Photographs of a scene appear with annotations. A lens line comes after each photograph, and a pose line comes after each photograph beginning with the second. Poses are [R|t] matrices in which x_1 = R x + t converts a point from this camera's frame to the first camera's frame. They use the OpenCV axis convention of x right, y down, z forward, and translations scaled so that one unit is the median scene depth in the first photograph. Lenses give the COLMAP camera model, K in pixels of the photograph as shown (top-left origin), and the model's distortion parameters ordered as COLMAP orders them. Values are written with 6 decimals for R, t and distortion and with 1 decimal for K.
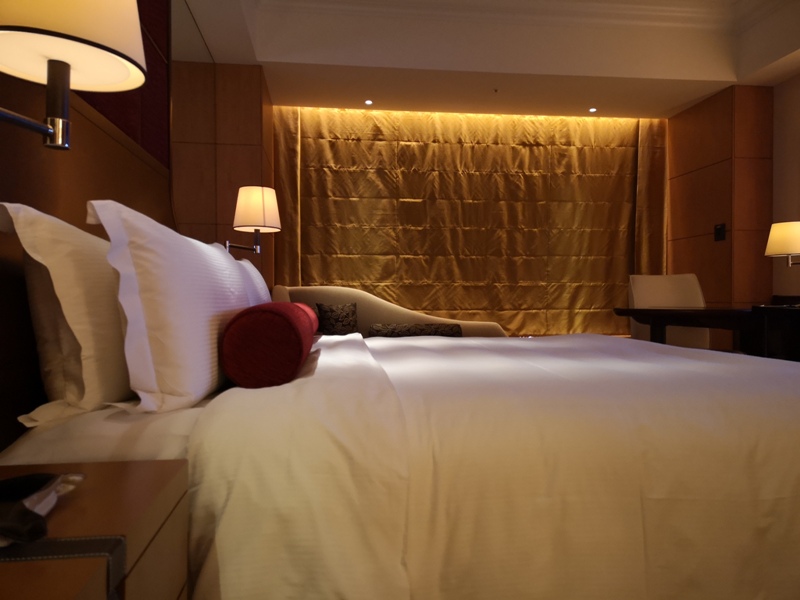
lens RADIAL K [[615.9, 0, 402.8], [0, 615.9, 299.9], [0, 0, 1]] dist [0.038707, -0.029207]
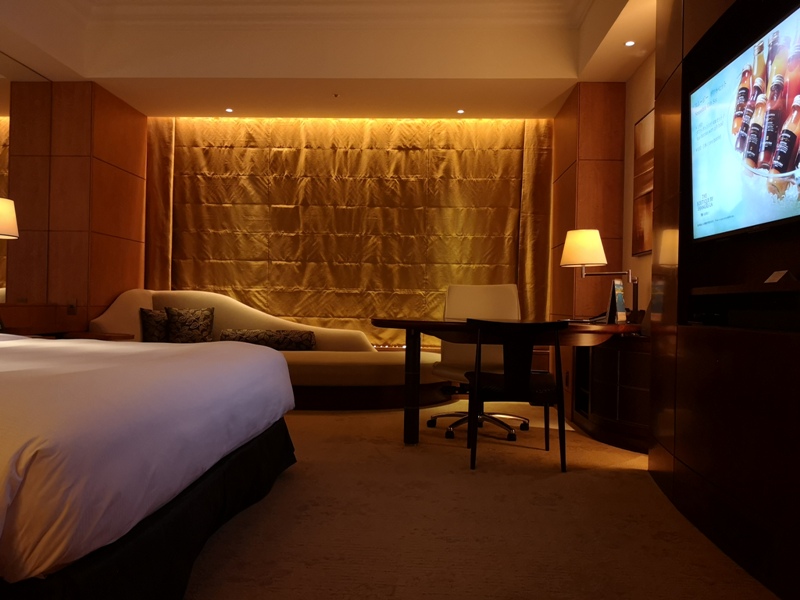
lens RADIAL K [[633.6, 0, 402.0], [0, 633.6, 305.4], [0, 0, 1]] dist [0.029492, -0.064268]
pose [[0.985736, 0.021266, -0.166948, 0.380947], [-0.021601, 0.999767, -0.000195, -0.004930], [0.166905, 0.003798, 0.985966, 0.018611]]
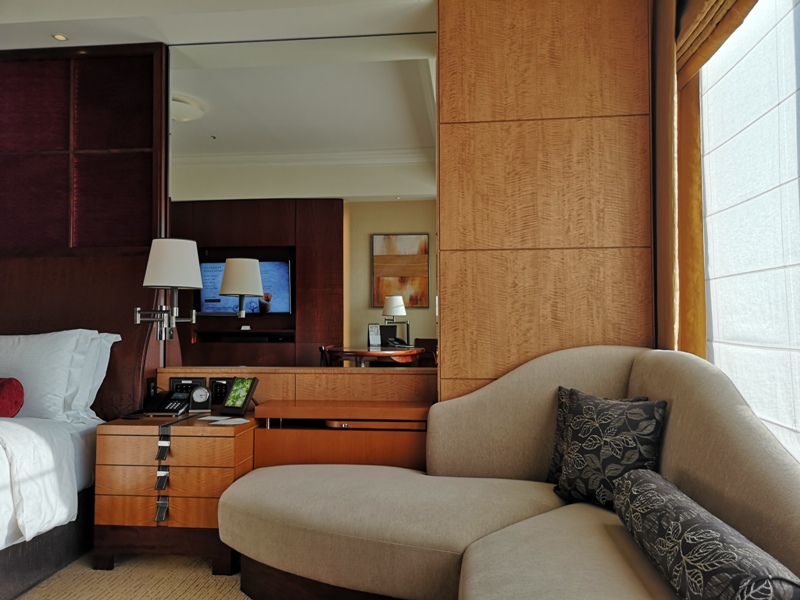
lens RADIAL K [[615.9, 0, 402.8], [0, 615.9, 299.9], [0, 0, 1]] dist [0.038707, -0.029207]
pose [[-0.229802, -0.030516, -0.972759, 0.299664], [-0.000330, 0.999511, -0.031277, -0.041098], [0.973237, -0.006866, -0.229700, 0.878754]]
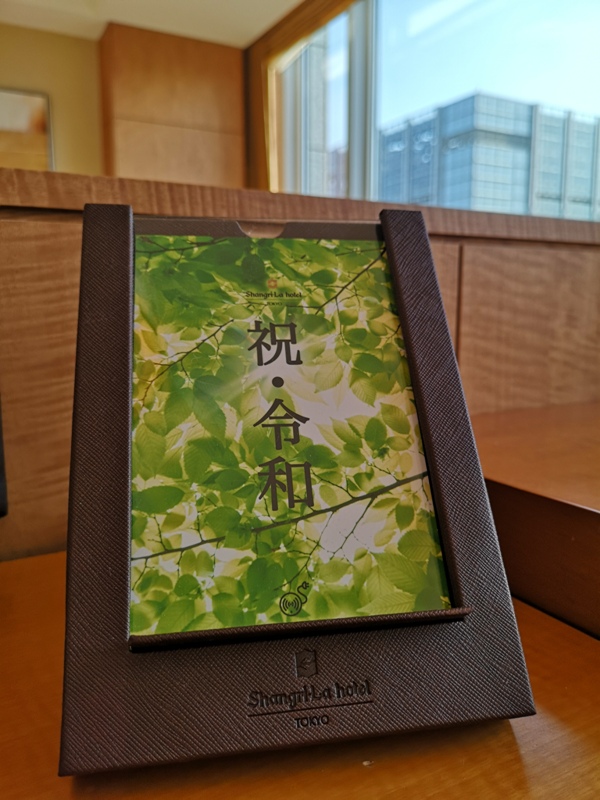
lens RADIAL K [[611.1, 0, 300.0], [0, 611.1, 400.0], [0, 0, 1]] dist [0.023373, -0.013999]
pose [[0.396417, 0.142715, -0.906910, -0.146317], [0.000860, 0.987785, 0.155818, 0.012245], [0.918070, -0.062549, 0.391452, 0.615397]]
